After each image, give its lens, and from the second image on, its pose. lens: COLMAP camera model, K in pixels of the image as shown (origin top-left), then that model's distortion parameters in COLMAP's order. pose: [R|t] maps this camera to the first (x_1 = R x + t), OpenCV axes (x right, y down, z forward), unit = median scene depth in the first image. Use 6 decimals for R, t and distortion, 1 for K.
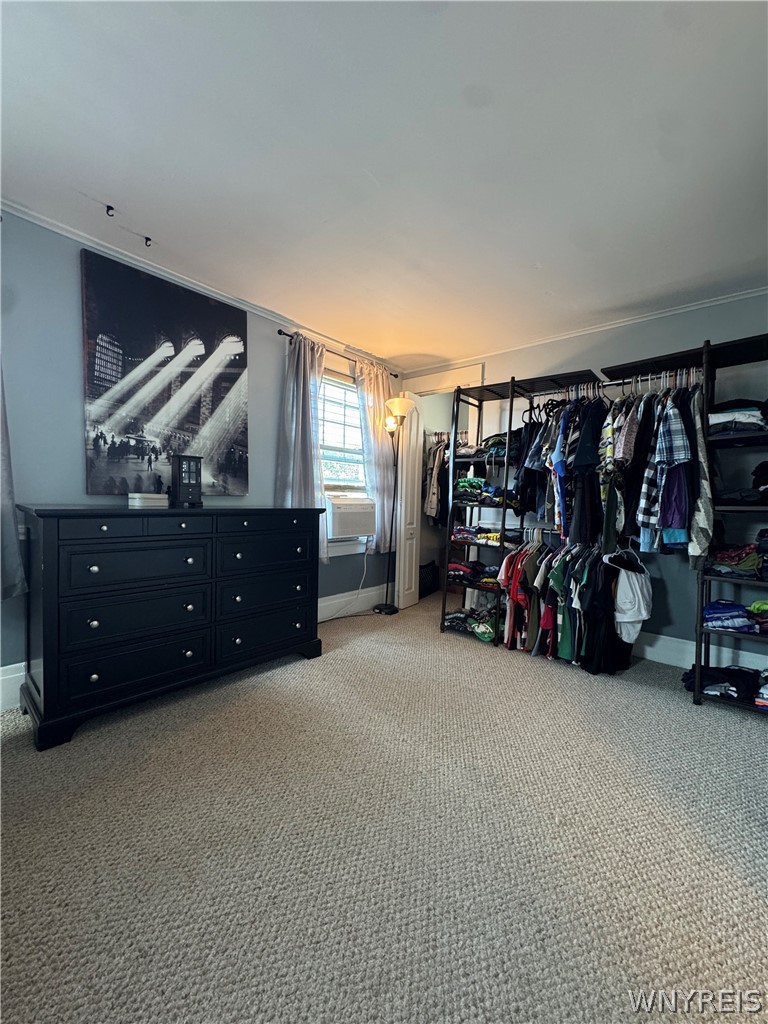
lens RADIAL K [[418.6, 0, 383.3], [0, 418.6, 511.1], [0, 0, 1]] dist [0.000515, 0.000111]
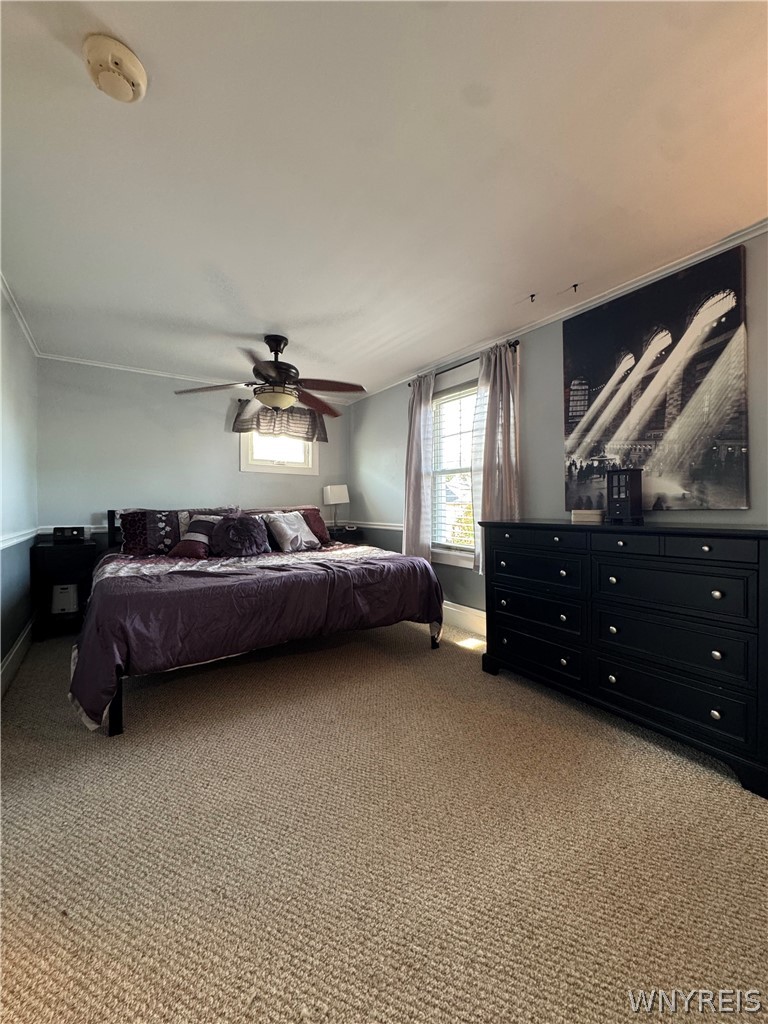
lens RADIAL K [[418.6, 0, 383.8], [0, 418.6, 511.0], [0, 0, 1]] dist [0.000515, 0.000111]
pose [[-0.289079, -0.014380, -0.957197, 0.602483], [-0.028151, 0.999582, -0.006515, -0.015922], [0.956891, 0.025063, -0.289363, 0.768129]]
